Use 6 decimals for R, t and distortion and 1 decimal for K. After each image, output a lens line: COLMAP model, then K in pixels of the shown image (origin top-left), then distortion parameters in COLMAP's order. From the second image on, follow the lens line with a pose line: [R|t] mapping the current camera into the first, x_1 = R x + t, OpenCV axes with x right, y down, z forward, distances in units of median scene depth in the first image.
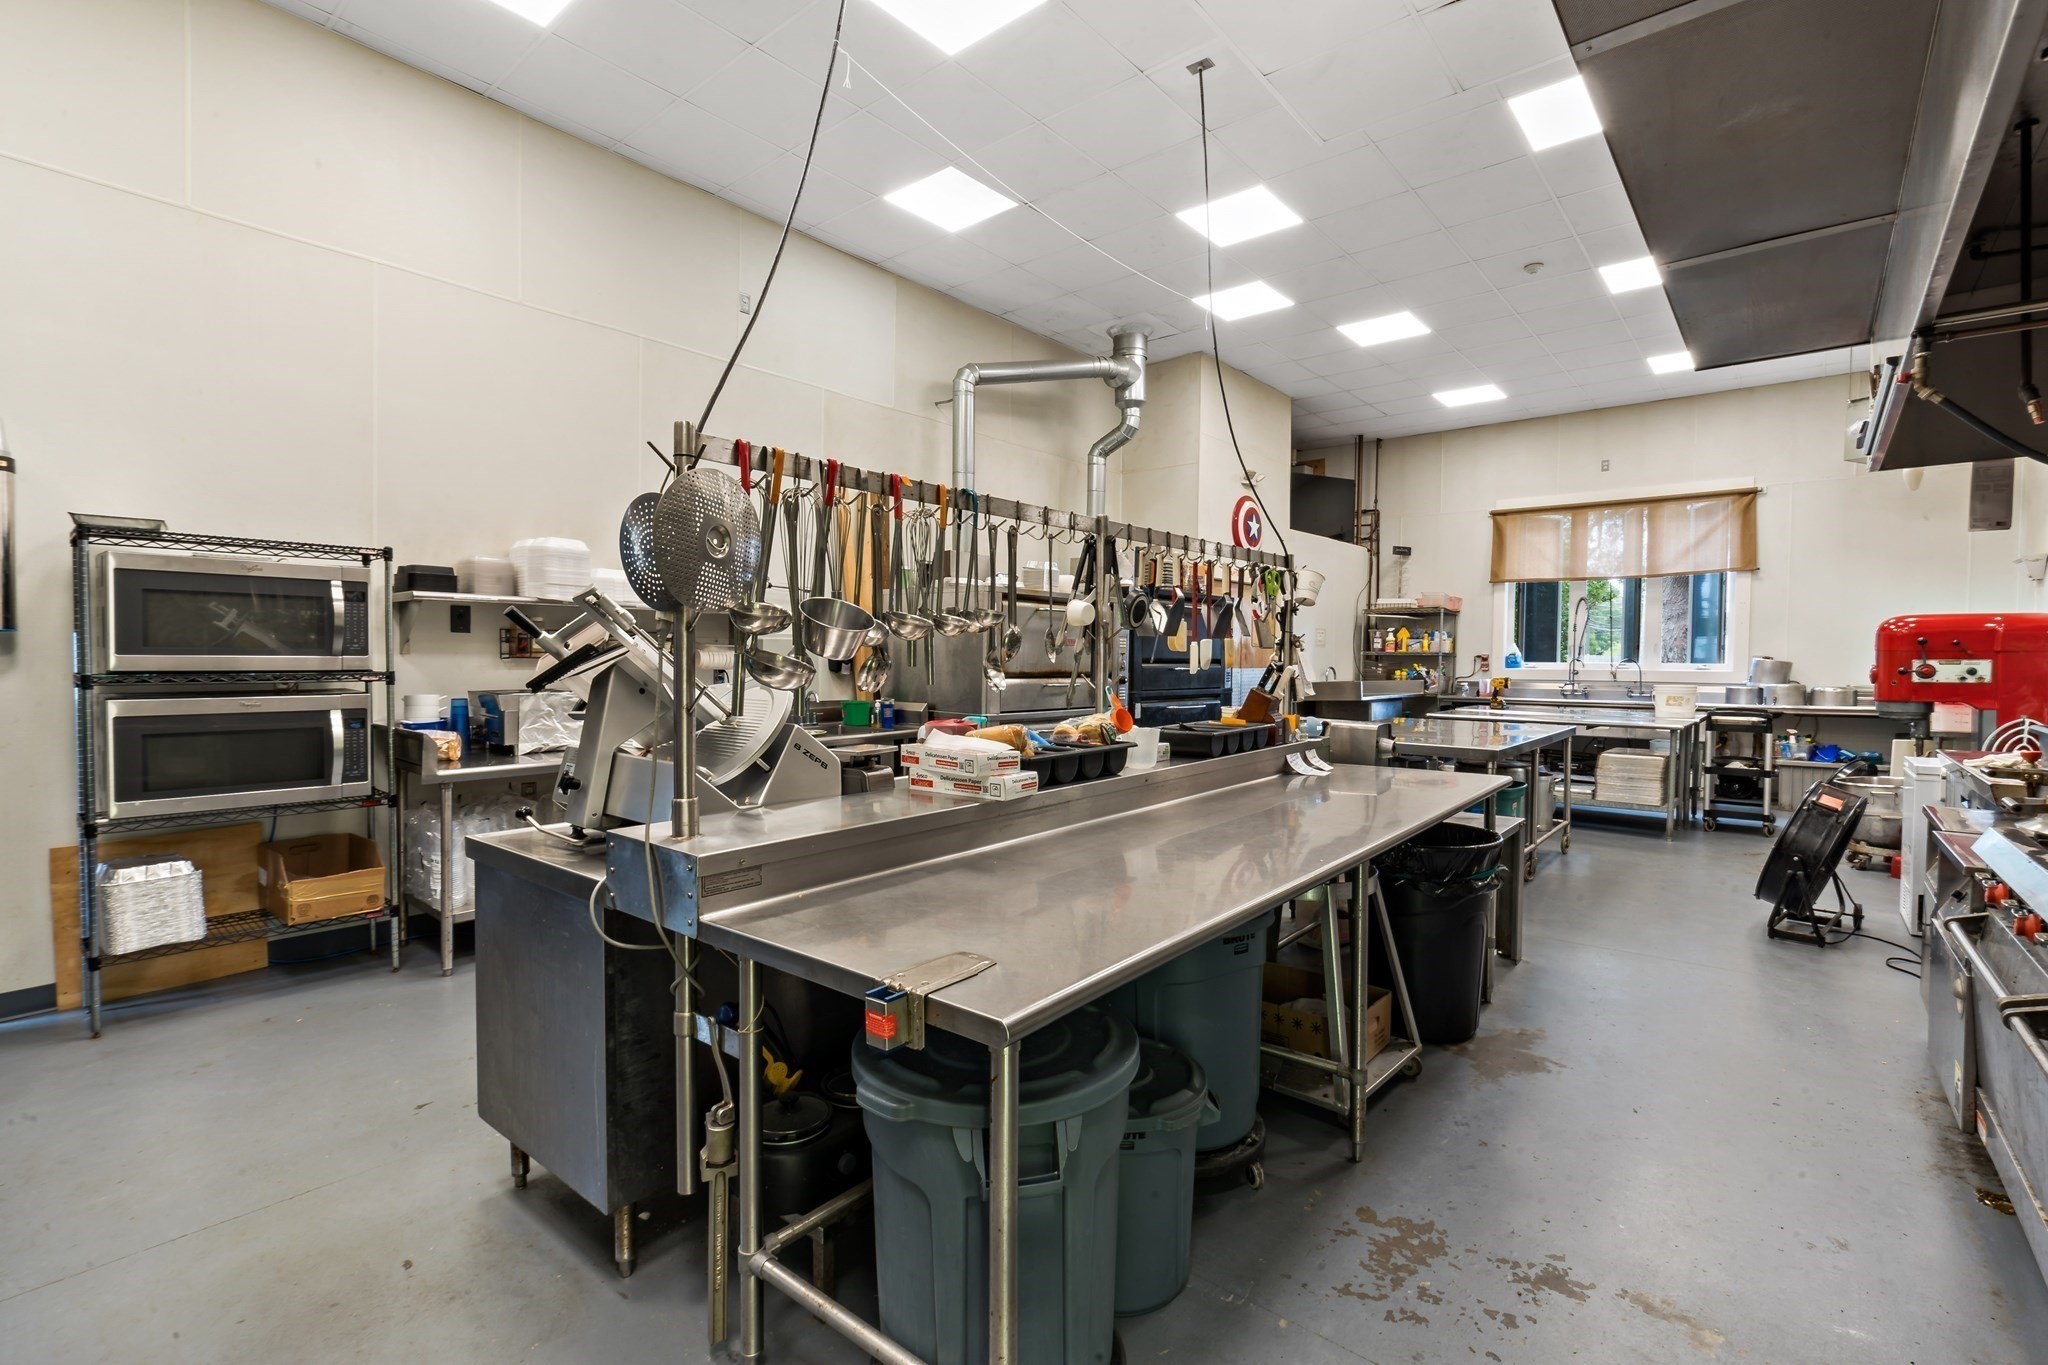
lens RADIAL K [[942.2, 0, 1054.4], [0, 942.2, 683.2], [0, 0, 1]] dist [-0.012659, -0.000099]
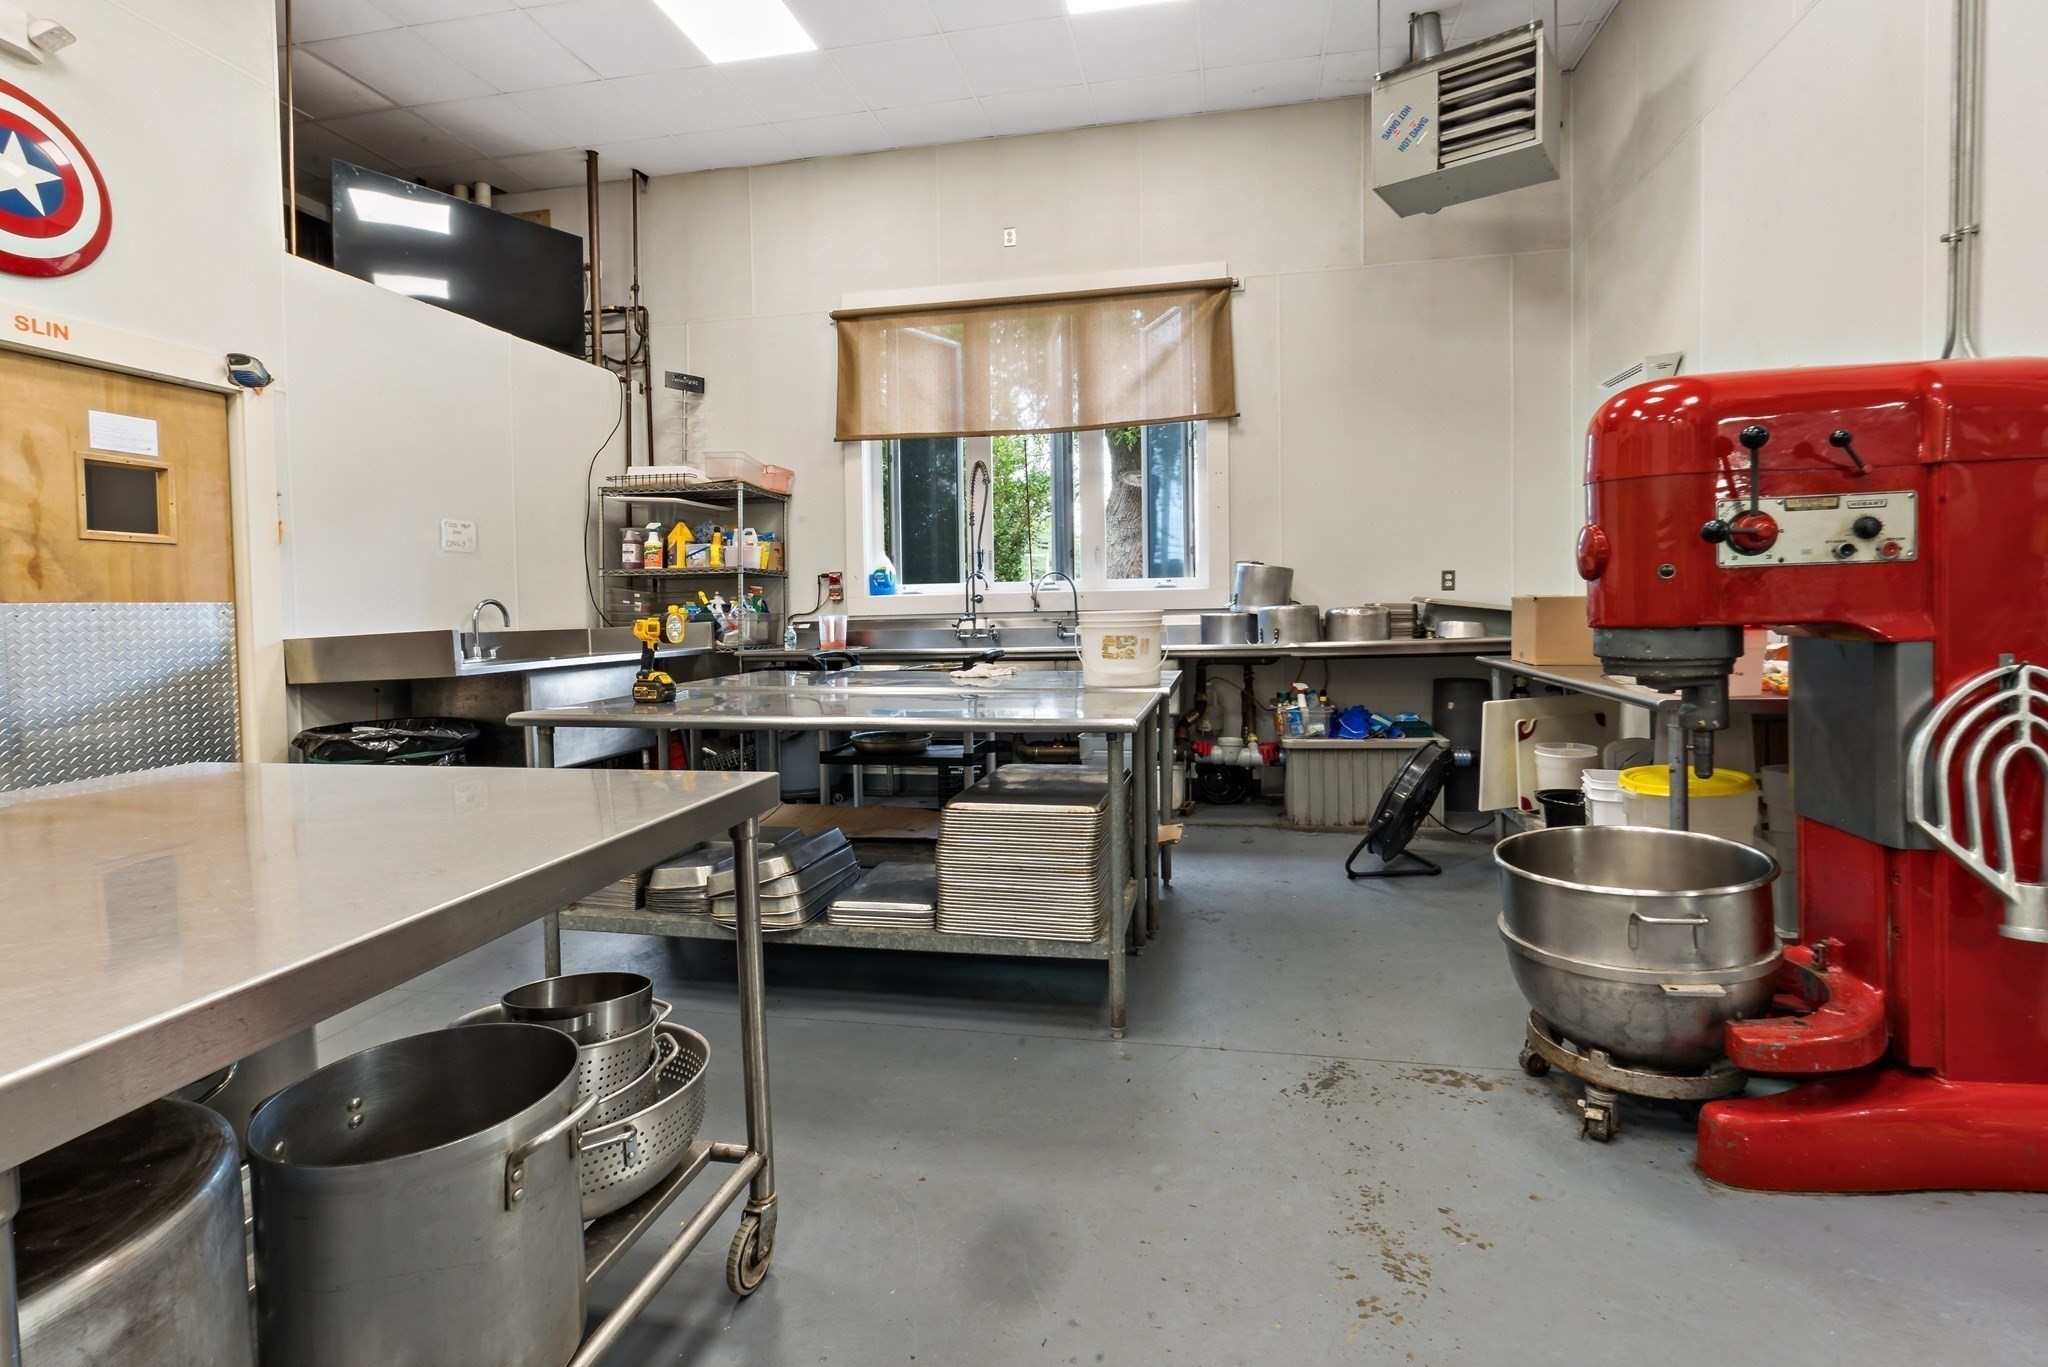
lens RADIAL K [[942.2, 0, 1029.2], [0, 942.2, 632.4], [0, 0, 1]] dist [-0.012659, -0.000099]
pose [[0.891514, -0.040581, 0.451172, 0.347909], [0.041263, 0.999114, 0.008330, 0.005742], [-0.451110, 0.011191, 0.892398, 0.511714]]
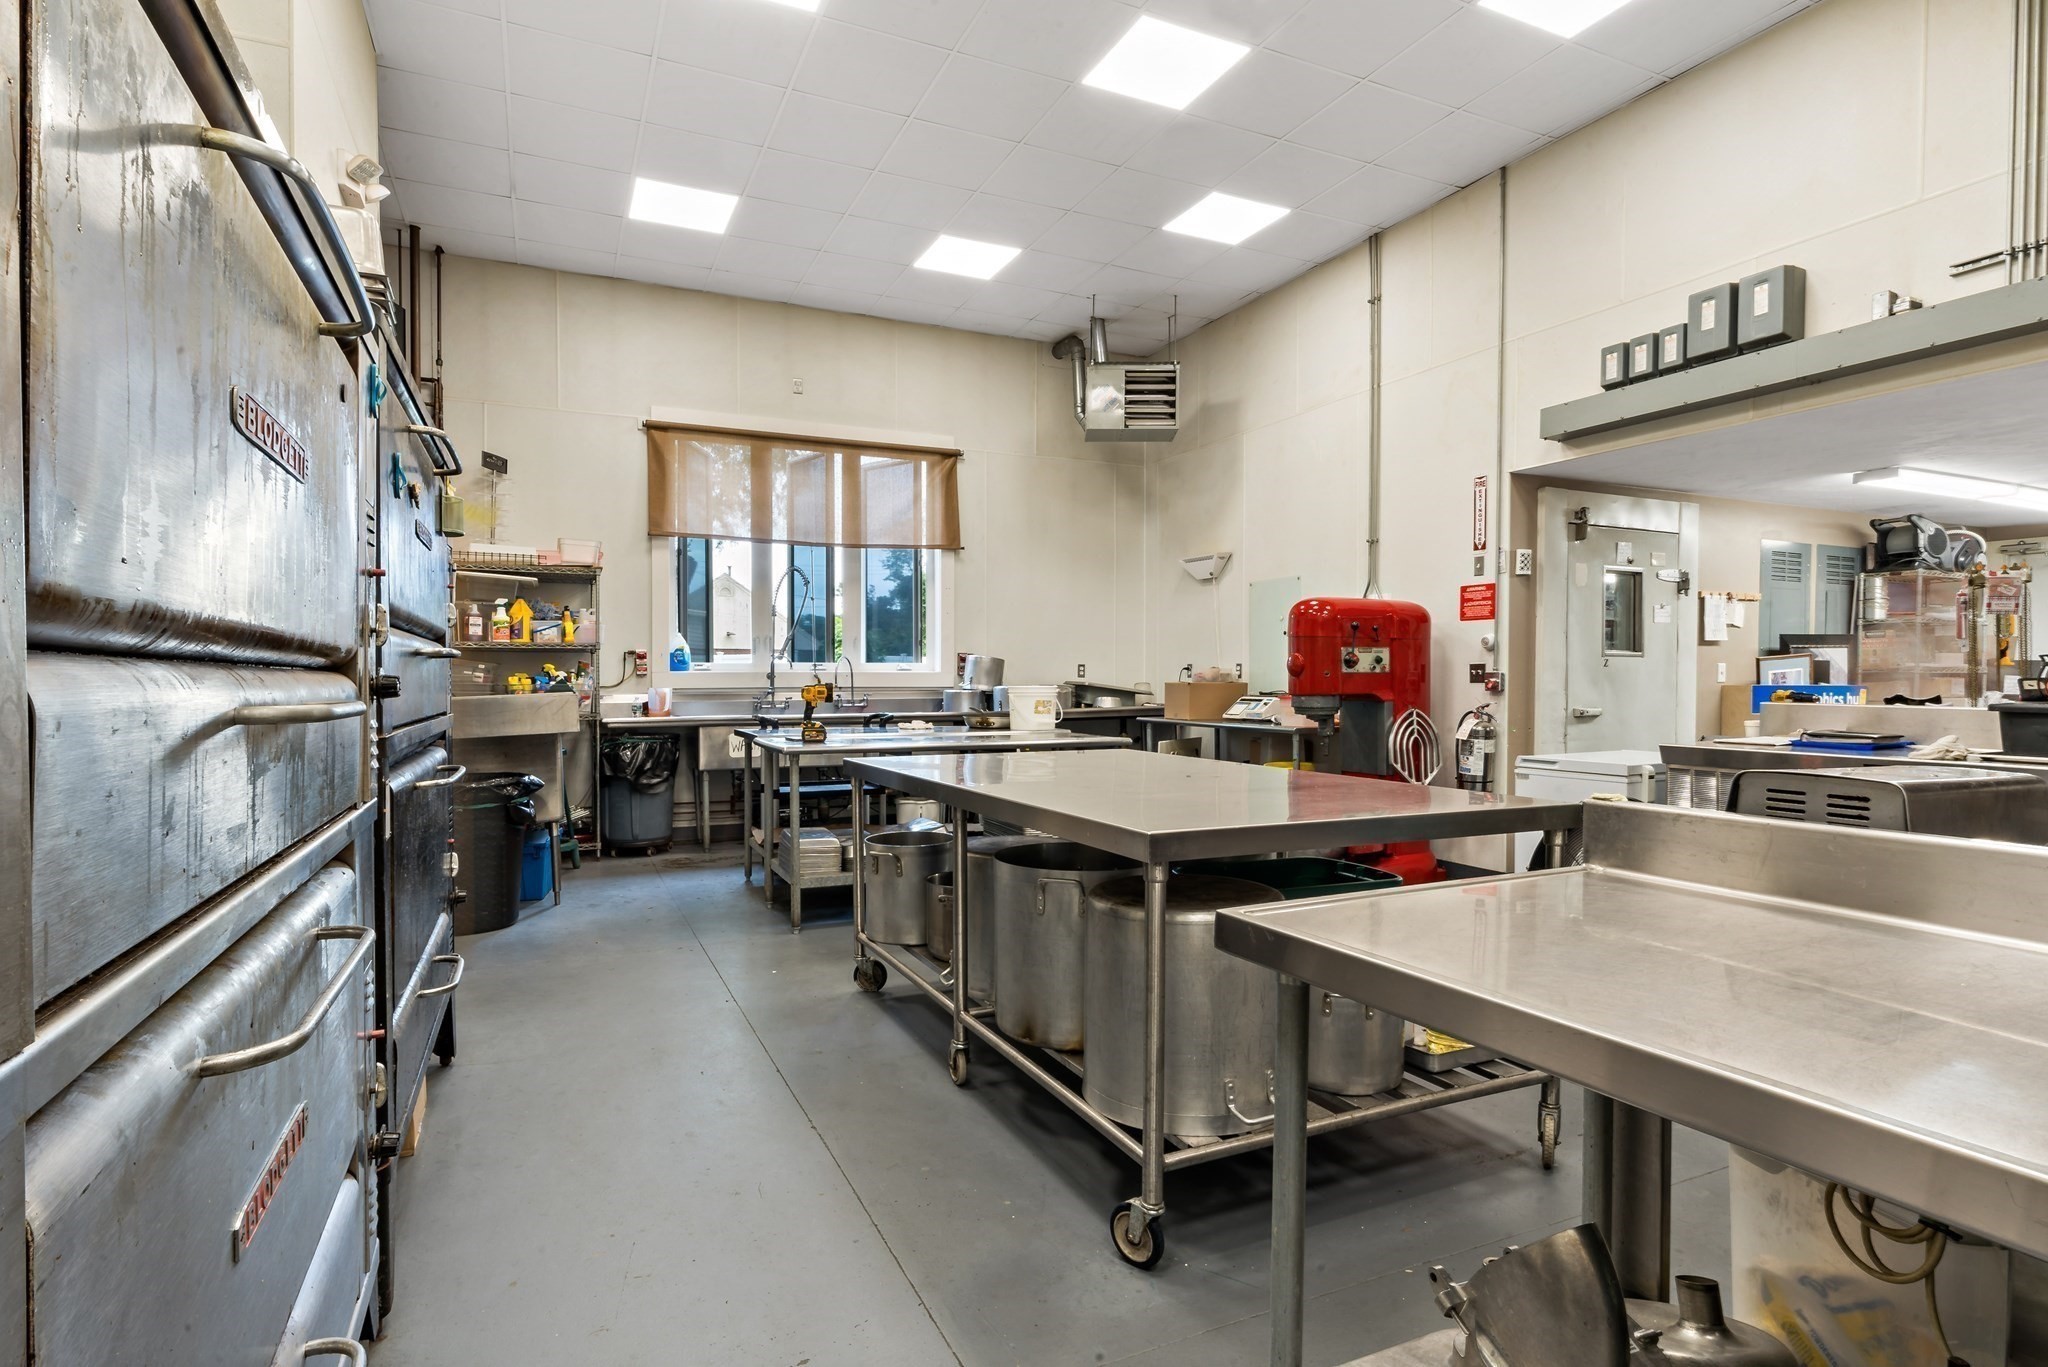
lens RADIAL K [[1058.7, 0, 1048.6], [0, 1058.7, 697.5], [0, 0, 1]] dist [-0.004995, -0.000086]
pose [[0.428698, -0.025597, 0.903085, -0.066731], [0.031419, 0.999416, 0.013413, 0.000177], [-0.902901, 0.022624, 0.429252, 0.514998]]
